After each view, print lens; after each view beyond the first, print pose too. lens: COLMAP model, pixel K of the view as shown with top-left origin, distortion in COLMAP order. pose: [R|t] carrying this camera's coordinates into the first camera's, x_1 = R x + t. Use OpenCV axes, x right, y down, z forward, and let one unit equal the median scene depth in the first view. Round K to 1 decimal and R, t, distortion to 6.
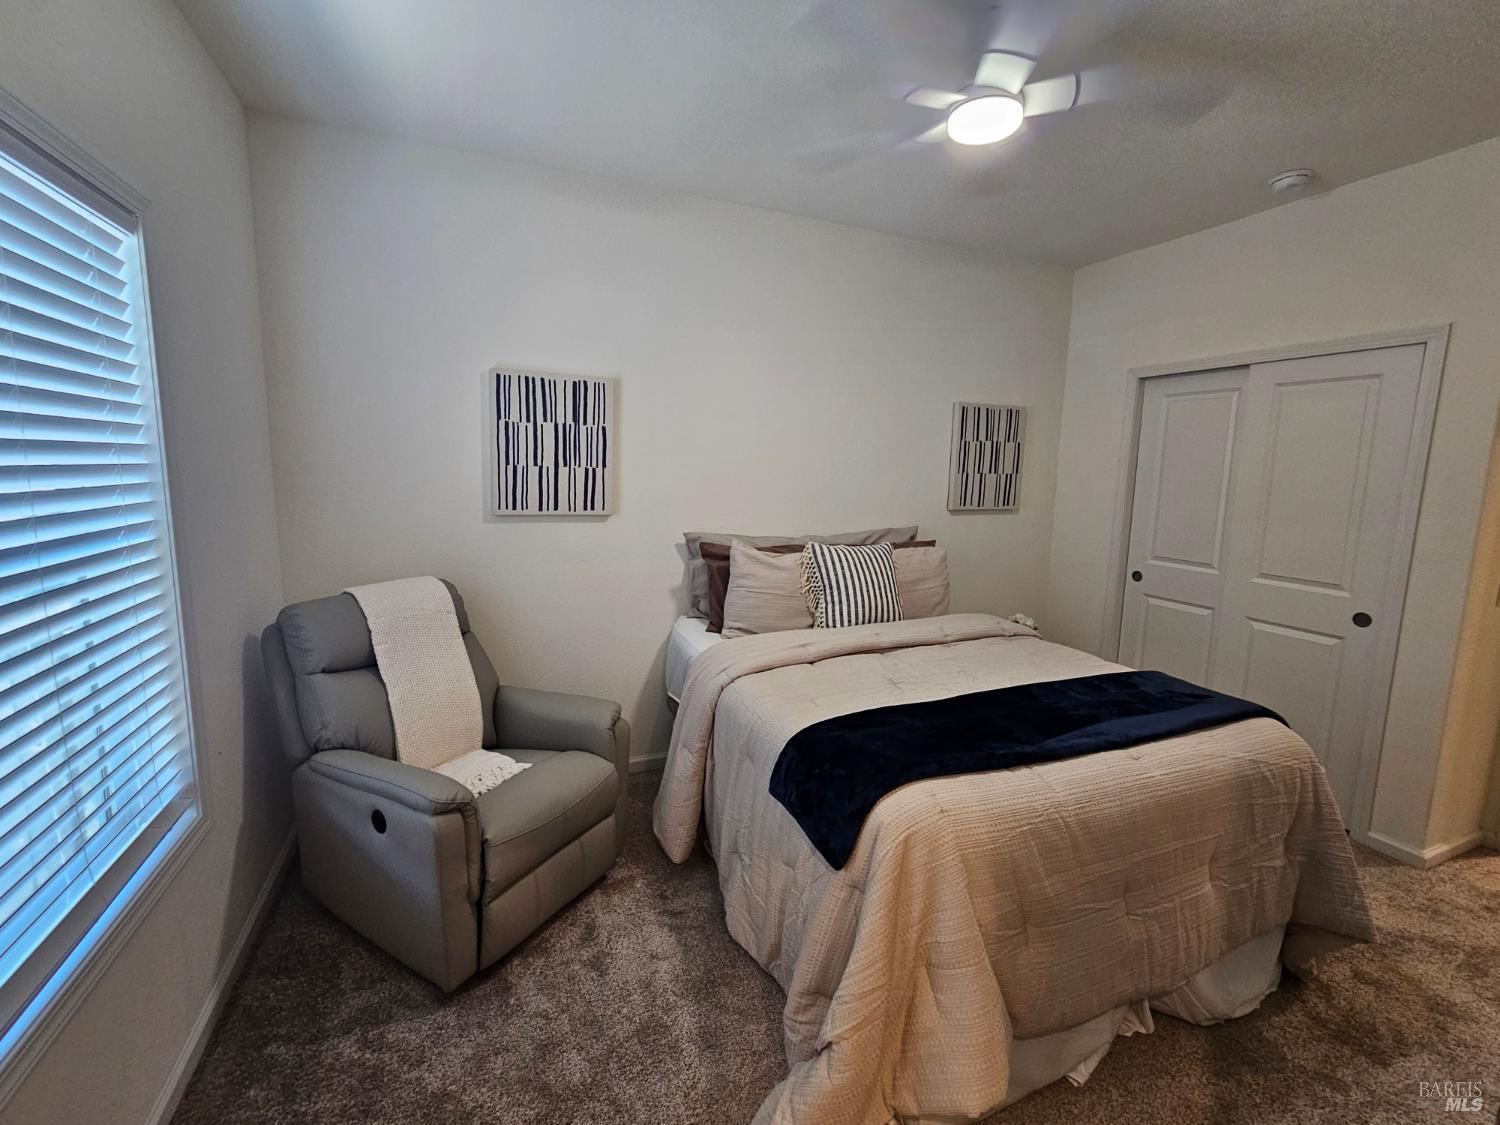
lens RADIAL K [[636.5, 0, 763.9], [0, 636.5, 541.0], [0, 0, 1]] dist [0.001524, 0.000553]
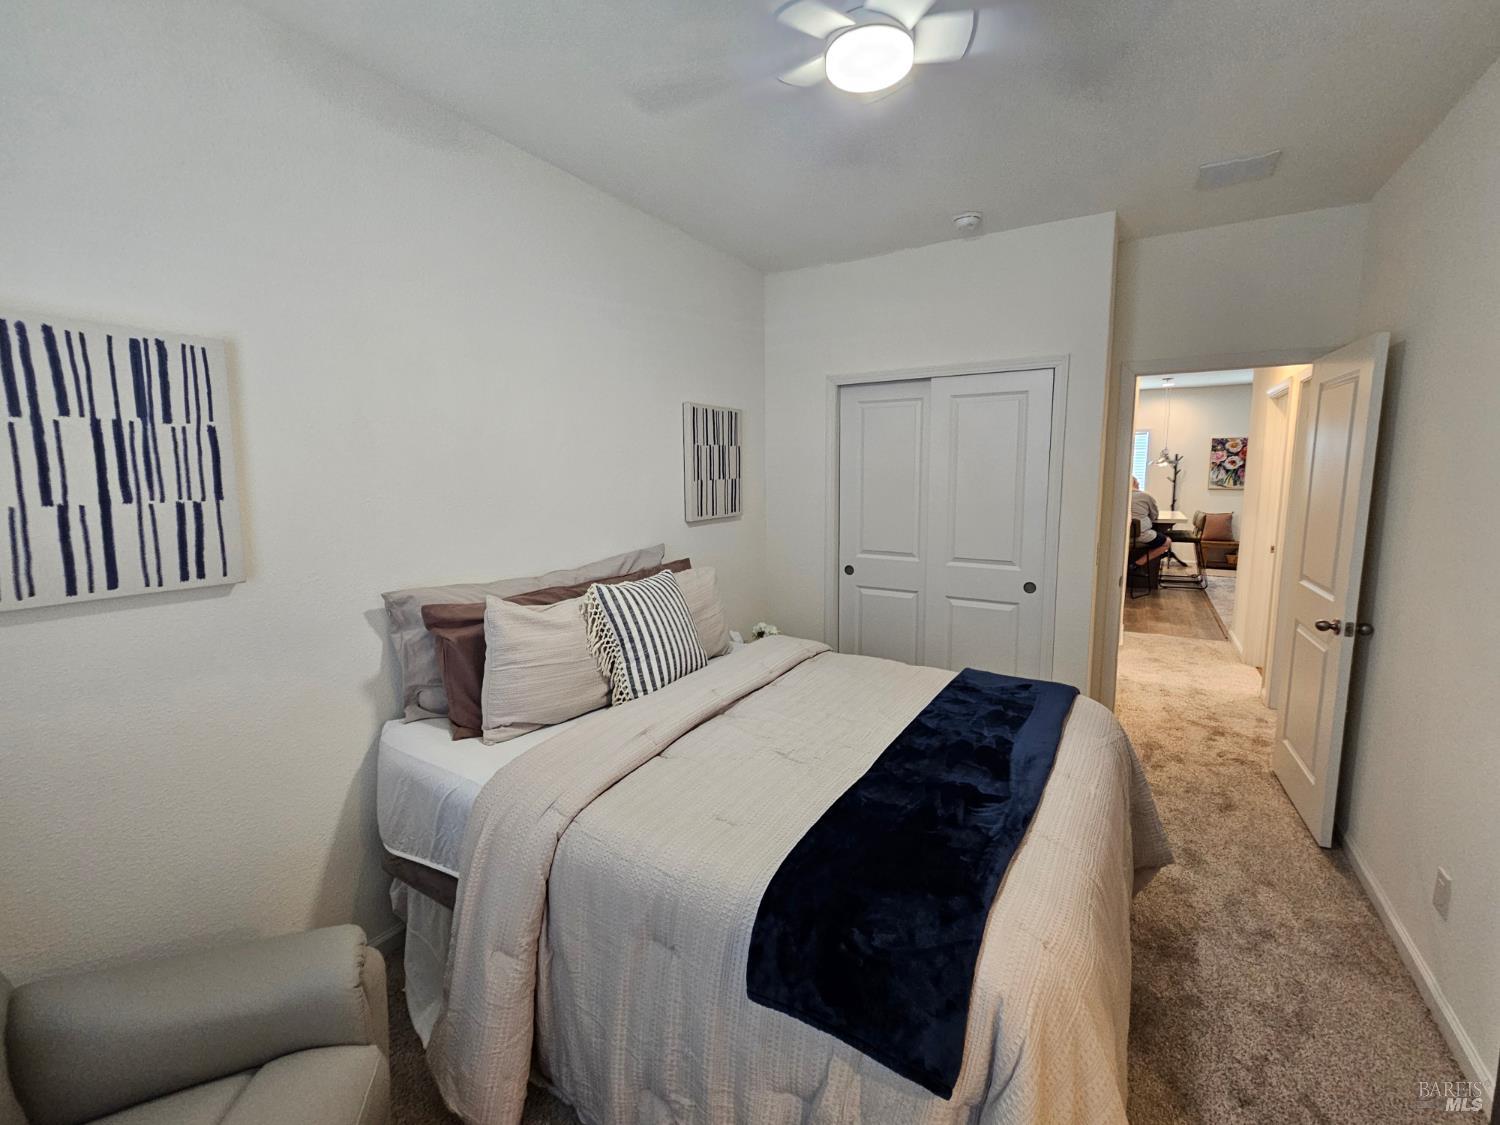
lens RADIAL K [[636.5, 0, 766.9], [0, 636.5, 540.7], [0, 0, 1]] dist [0.001524, 0.000553]
pose [[0.813006, -0.092954, 0.574788, -0.187686], [0.092300, 0.995267, 0.030399, -0.053193], [-0.574893, 0.028338, 0.817738, 0.272383]]
